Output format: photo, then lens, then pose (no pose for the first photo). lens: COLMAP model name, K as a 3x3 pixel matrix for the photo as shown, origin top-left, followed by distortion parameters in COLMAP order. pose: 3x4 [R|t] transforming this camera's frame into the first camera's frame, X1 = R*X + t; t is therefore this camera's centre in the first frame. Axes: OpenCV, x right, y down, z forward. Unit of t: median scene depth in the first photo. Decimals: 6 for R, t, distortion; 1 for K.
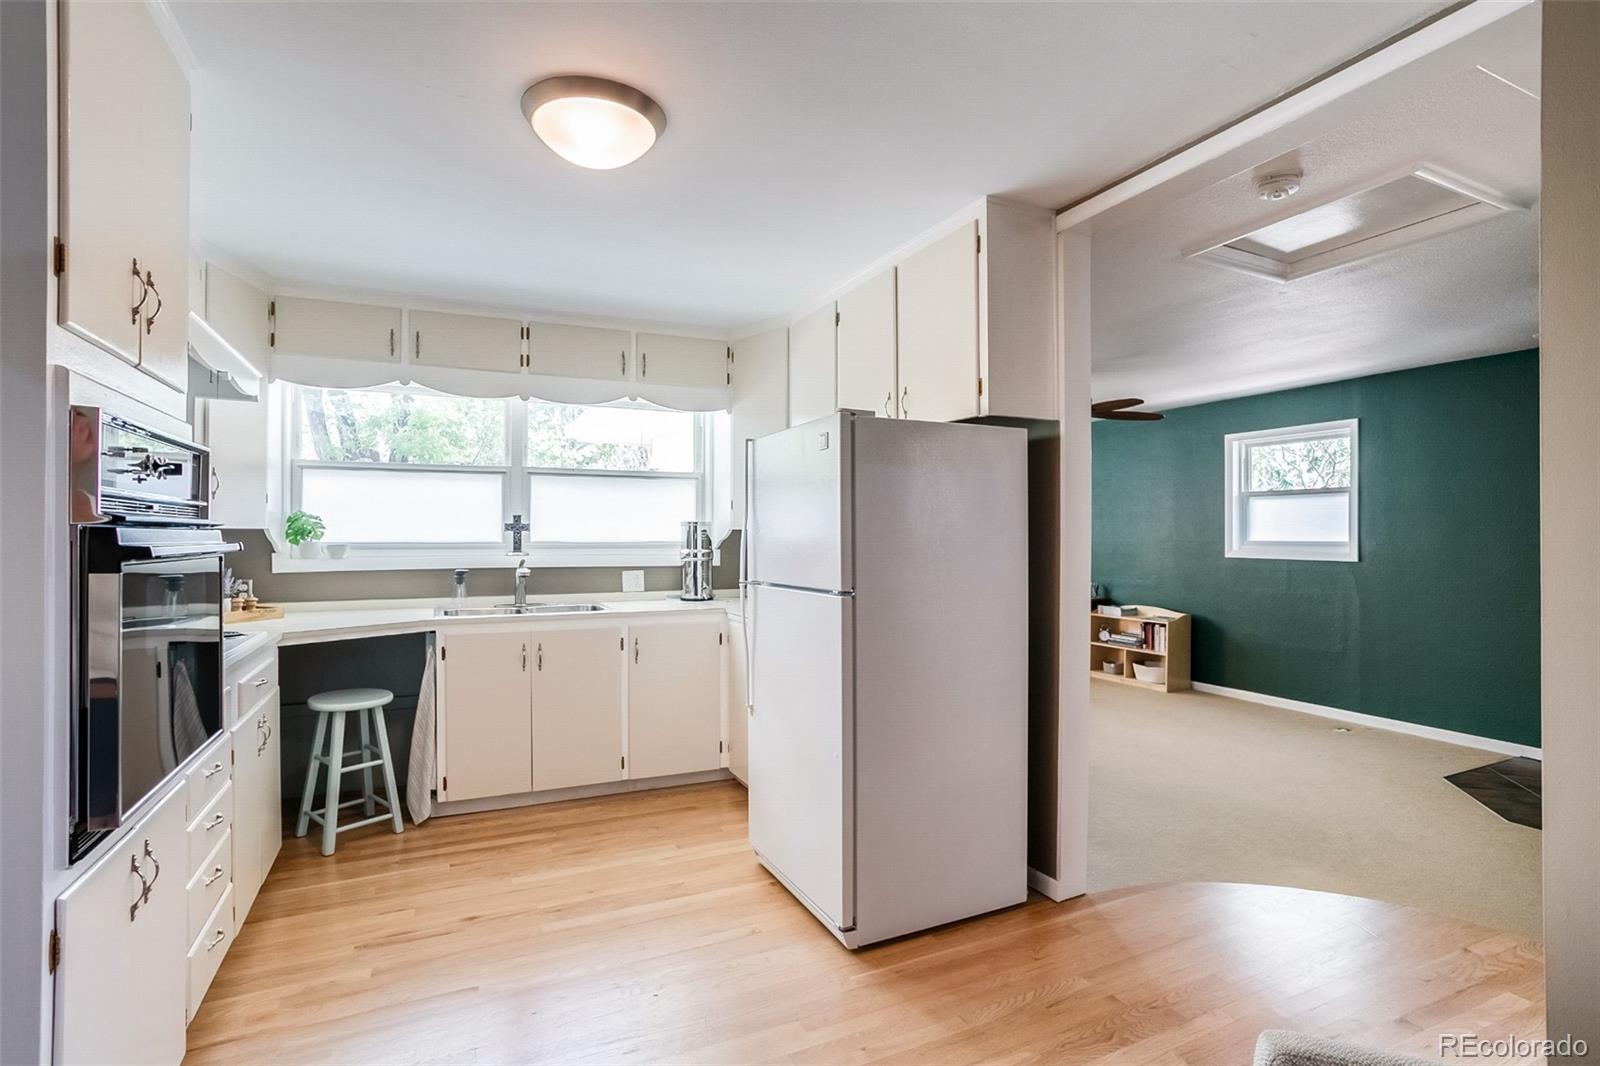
lens RADIAL K [[766.0, 0, 793.8], [0, 766.0, 536.6], [0, 0, 1]] dist [-0.063521, 0.032507]
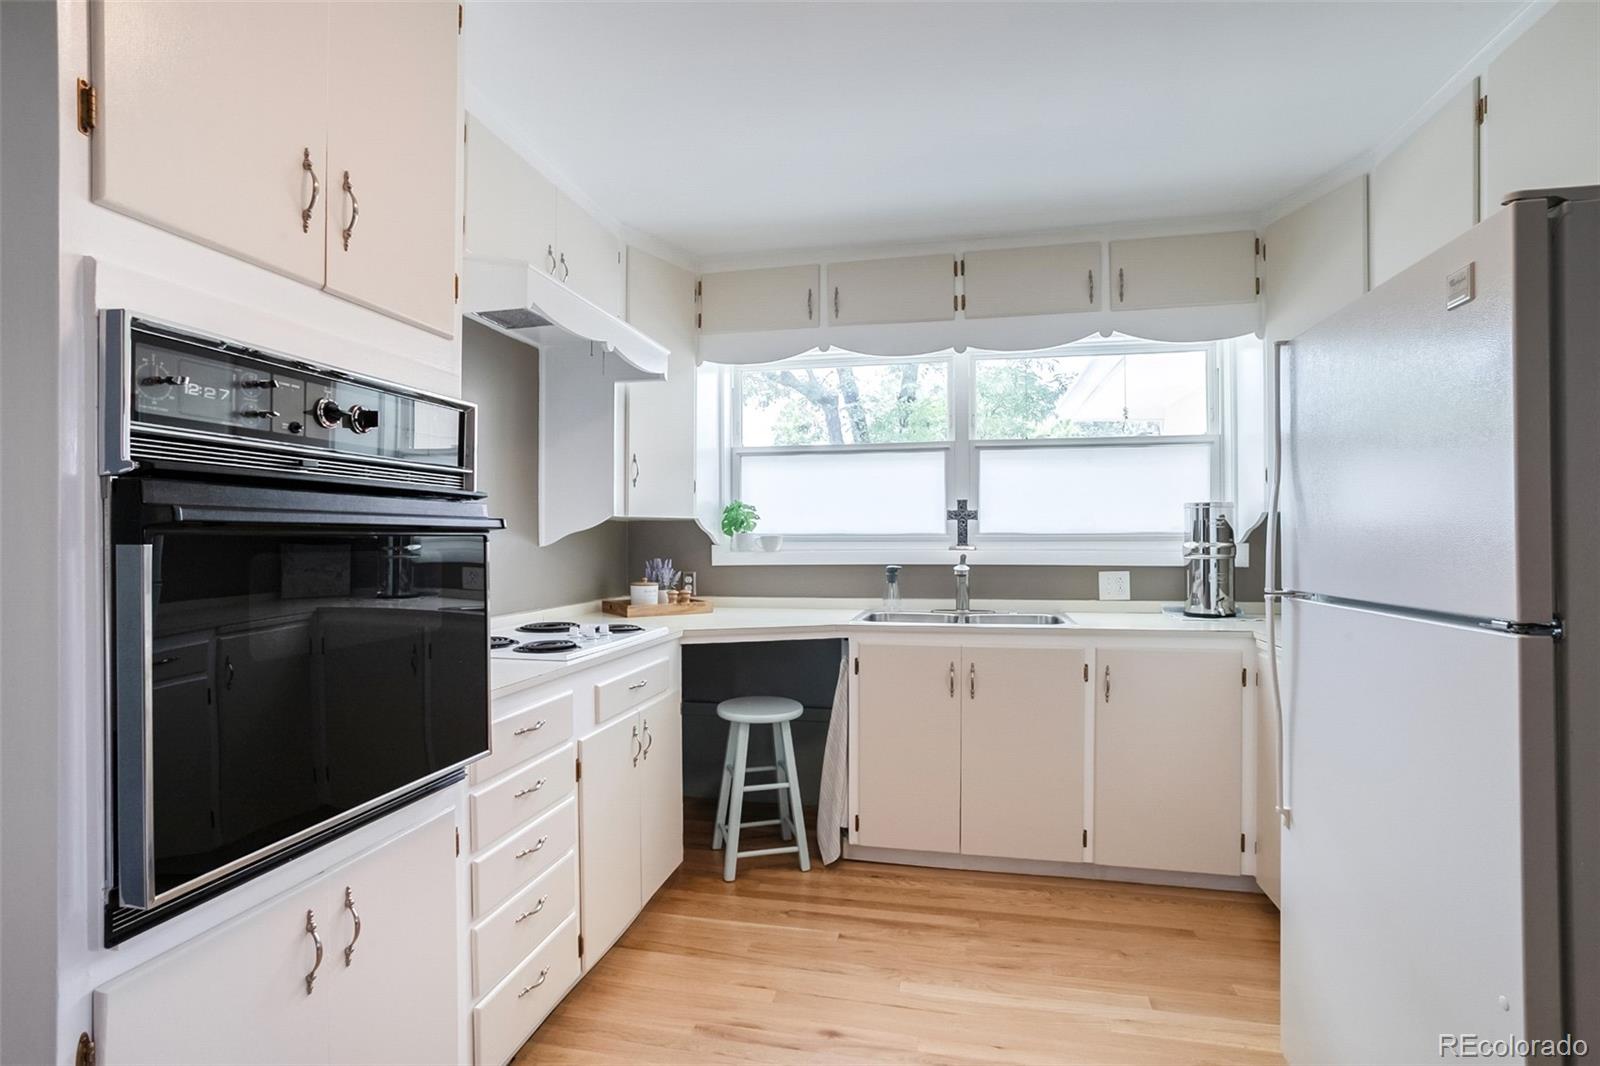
lens RADIAL K [[774.0, 0, 790.2], [0, 774.0, 539.7], [0, 0, 1]] dist [-0.075095, 0.049031]
pose [[0.785463, -0.002786, -0.618903, 0.000814], [0.003129, 0.999995, -0.000529, 0.015901], [0.618901, -0.001521, 0.785468, 0.274809]]
